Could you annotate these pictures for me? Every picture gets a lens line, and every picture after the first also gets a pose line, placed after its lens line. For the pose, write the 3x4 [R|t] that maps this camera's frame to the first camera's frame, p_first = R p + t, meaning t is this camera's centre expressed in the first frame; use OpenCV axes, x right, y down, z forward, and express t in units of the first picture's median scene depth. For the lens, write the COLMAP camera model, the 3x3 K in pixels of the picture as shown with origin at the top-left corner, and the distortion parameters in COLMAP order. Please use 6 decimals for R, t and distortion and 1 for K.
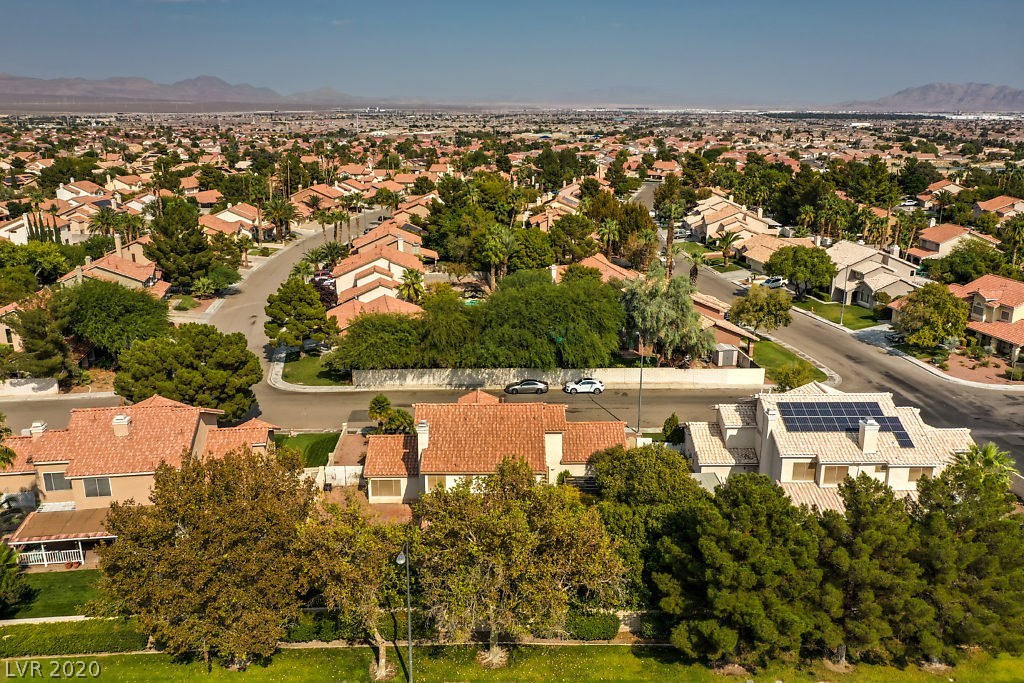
lens RADIAL K [[807.4, 0, 518.9], [0, 807.4, 342.5], [0, 0, 1]] dist [0.002316, 0.005550]
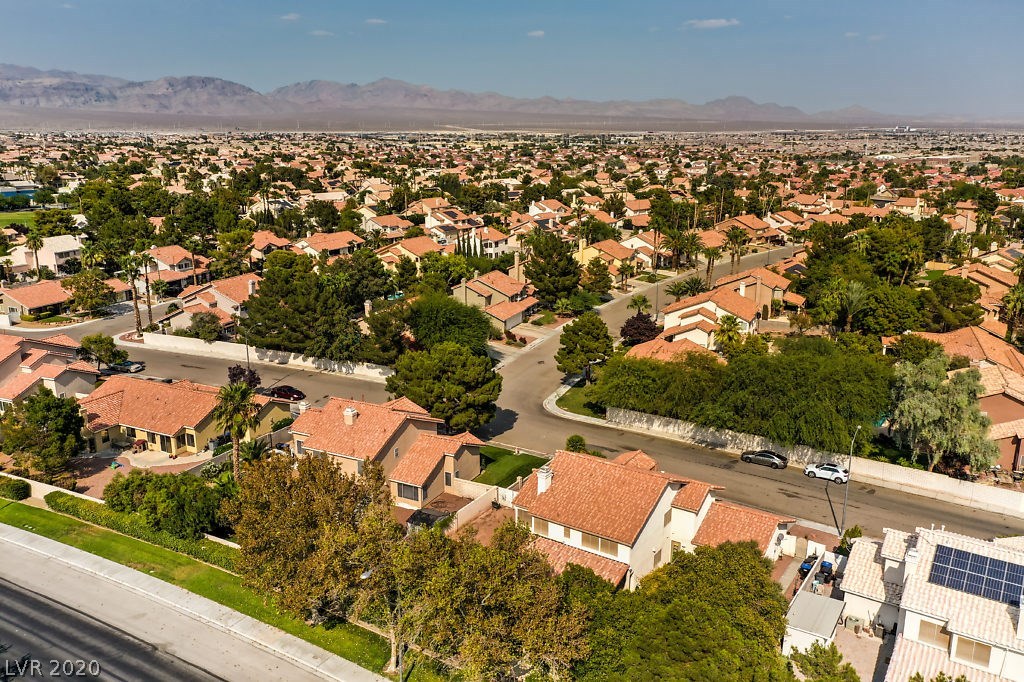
lens RADIAL K [[807.4, 0, 518.9], [0, 807.4, 342.0], [0, 0, 1]] dist [0.002316, 0.005550]
pose [[0.823524, 0.147770, -0.547698, 0.267426], [-0.159844, 0.986802, 0.025898, -0.057388], [0.544297, 0.066218, 0.836275, 0.039345]]
